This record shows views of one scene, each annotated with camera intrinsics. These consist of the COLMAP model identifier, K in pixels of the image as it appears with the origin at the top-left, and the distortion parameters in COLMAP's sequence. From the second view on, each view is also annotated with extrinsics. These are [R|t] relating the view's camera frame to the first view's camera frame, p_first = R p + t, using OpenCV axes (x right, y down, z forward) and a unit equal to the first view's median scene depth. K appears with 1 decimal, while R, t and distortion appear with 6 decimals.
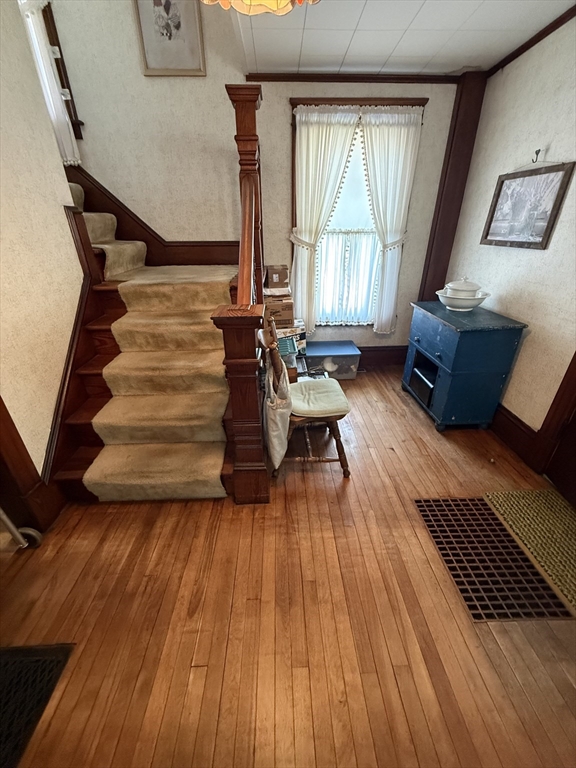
lens RADIAL K [[307.7, 0, 287.8], [0, 307.7, 382.5], [0, 0, 1]] dist [-0.000316, 0.000653]
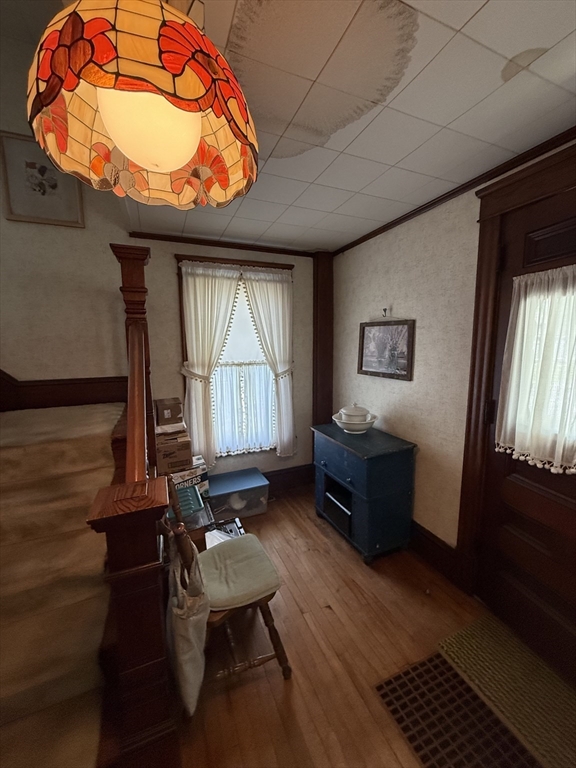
lens RADIAL K [[307.7, 0, 287.8], [0, 307.7, 382.5], [0, 0, 1]] dist [-0.000316, 0.000653]
pose [[0.932757, -0.050983, 0.356883, -0.034450], [0.165932, 0.939569, -0.299459, -0.124591], [-0.320049, 0.338541, 0.884850, 0.080391]]
